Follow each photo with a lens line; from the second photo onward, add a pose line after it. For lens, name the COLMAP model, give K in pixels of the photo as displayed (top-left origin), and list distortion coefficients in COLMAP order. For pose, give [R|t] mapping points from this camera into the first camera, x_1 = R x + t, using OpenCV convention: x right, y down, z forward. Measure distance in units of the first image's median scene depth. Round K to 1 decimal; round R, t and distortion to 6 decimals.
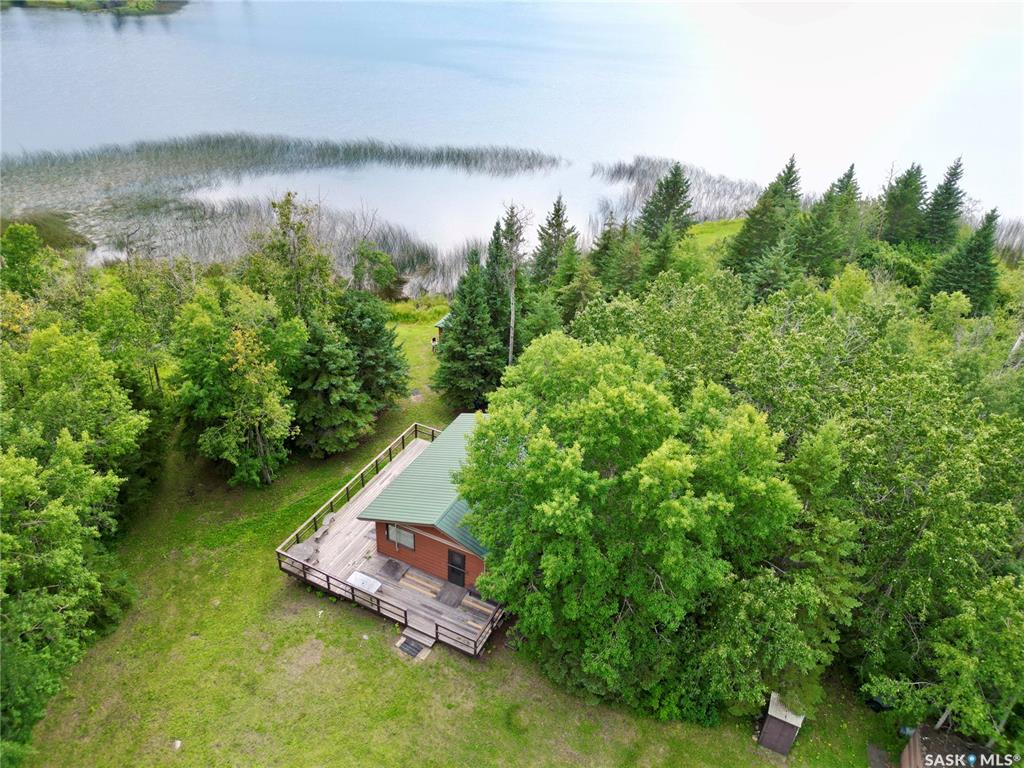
lens RADIAL K [[730.6, 0, 518.1], [0, 730.6, 377.8], [0, 0, 1]] dist [0.065085, -0.052737]
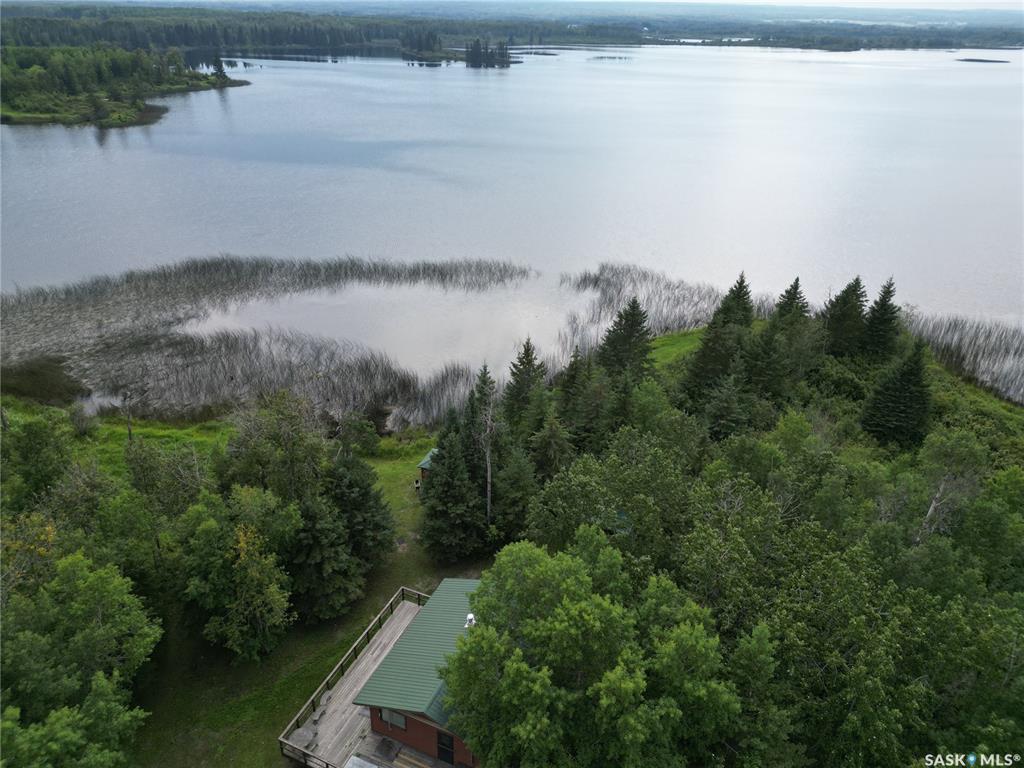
lens RADIAL K [[730.6, 0, 517.9], [0, 730.6, 374.3], [0, 0, 1]] dist [0.065085, -0.052737]
pose [[0.998676, -0.044039, 0.026592, 0.013874], [0.046159, 0.995291, -0.085234, -0.144081], [-0.022713, 0.086349, 0.996006, -0.107656]]
